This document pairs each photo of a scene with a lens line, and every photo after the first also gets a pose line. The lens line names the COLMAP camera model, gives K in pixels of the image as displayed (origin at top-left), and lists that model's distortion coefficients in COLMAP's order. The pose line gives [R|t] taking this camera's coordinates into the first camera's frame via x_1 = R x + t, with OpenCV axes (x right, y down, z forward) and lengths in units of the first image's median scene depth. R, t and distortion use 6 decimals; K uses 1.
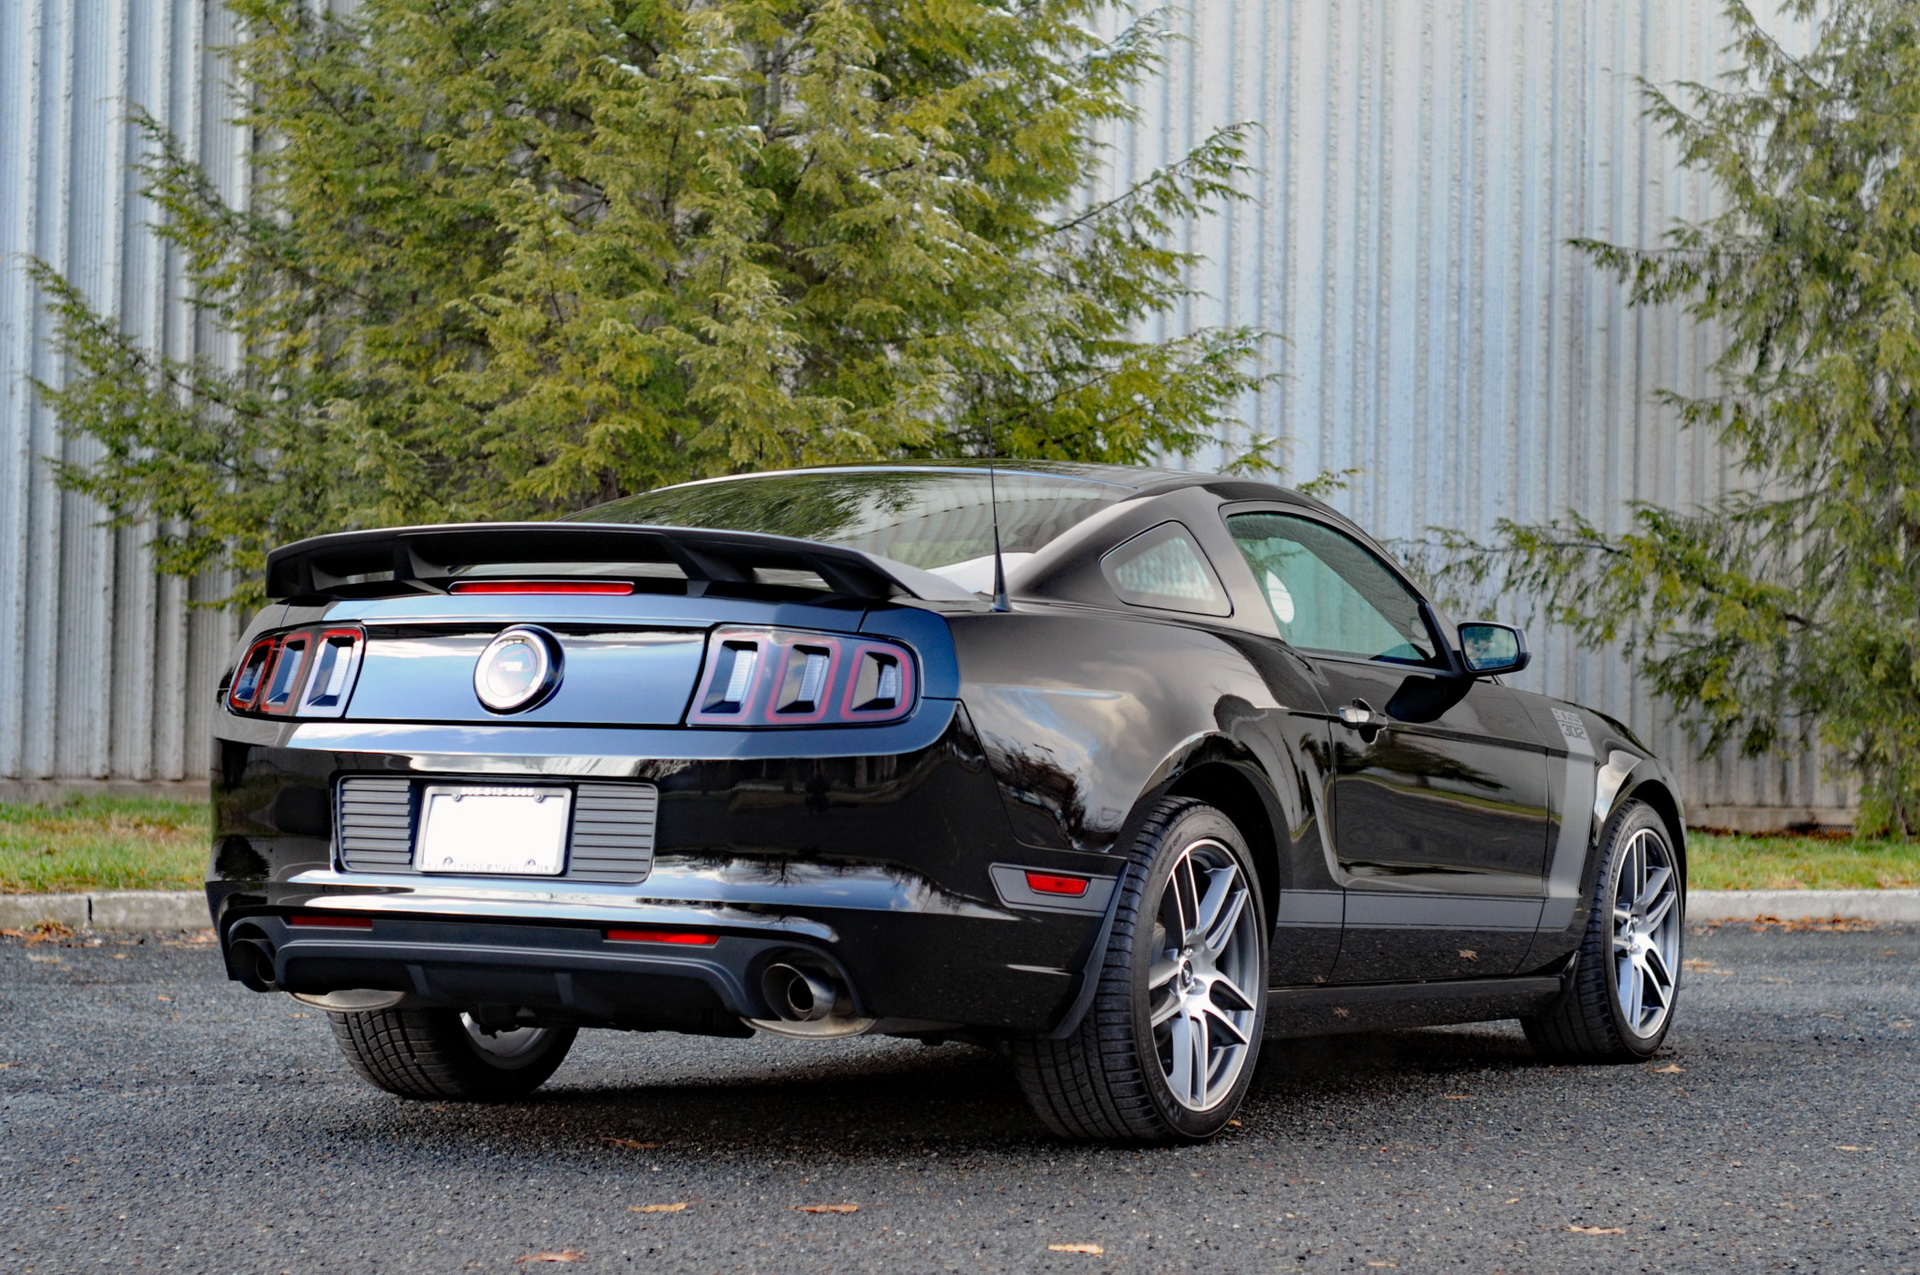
lens RADIAL K [[4262.0, 0, 960.0], [0, 4262.0, 637.5], [0, 0, 1]] dist [-0.034908, 0.009829]
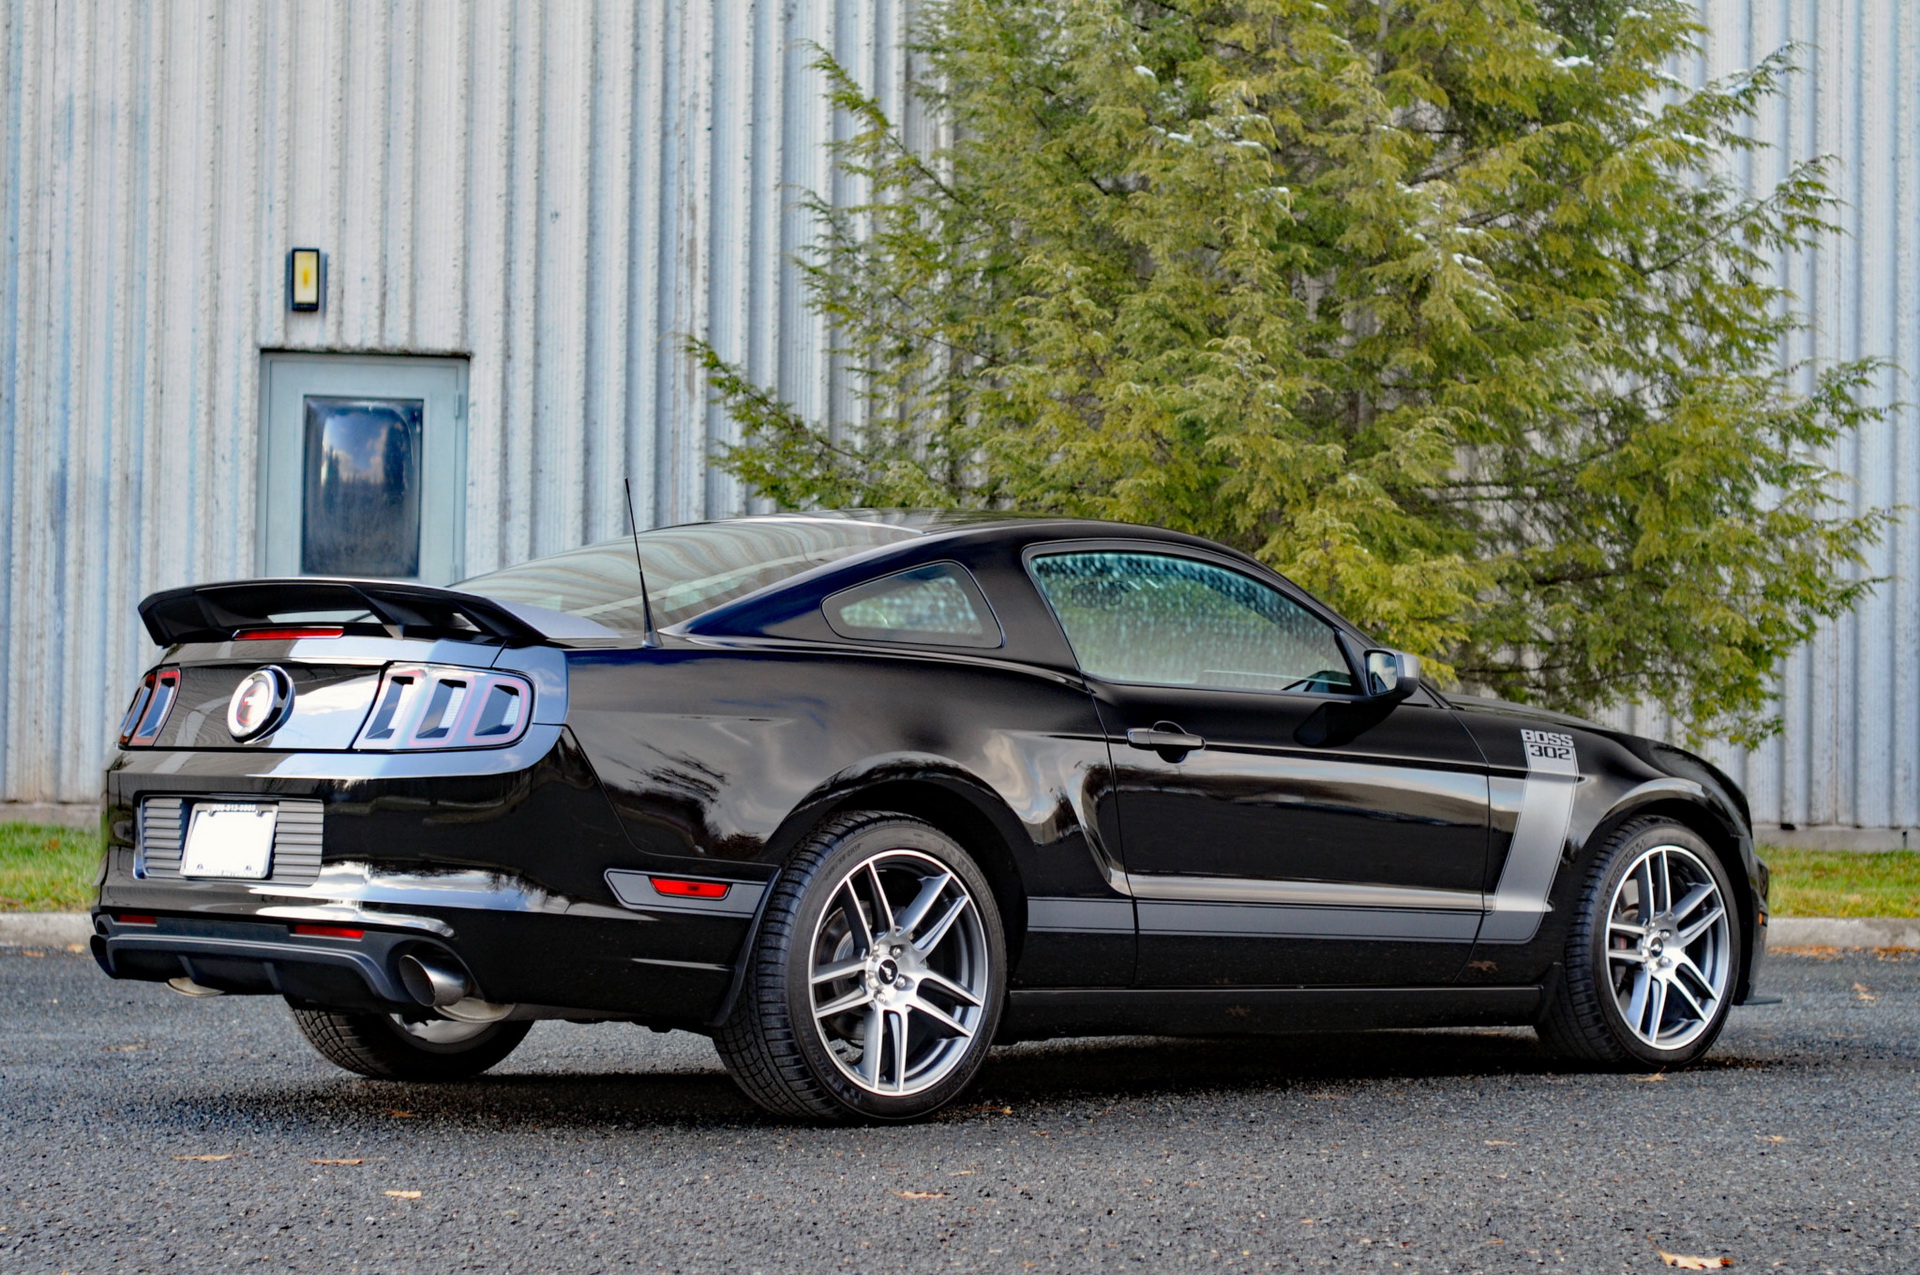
lens RADIAL K [[4262.0, 0, 960.0], [0, 4262.0, 637.5], [0, 0, 1]] dist [-0.034908, 0.009829]
pose [[0.946464, -0.016711, -0.322375, 0.425814], [0.013537, 0.999835, -0.012082, 0.005763], [0.322524, 0.007071, 0.946535, -0.041724]]
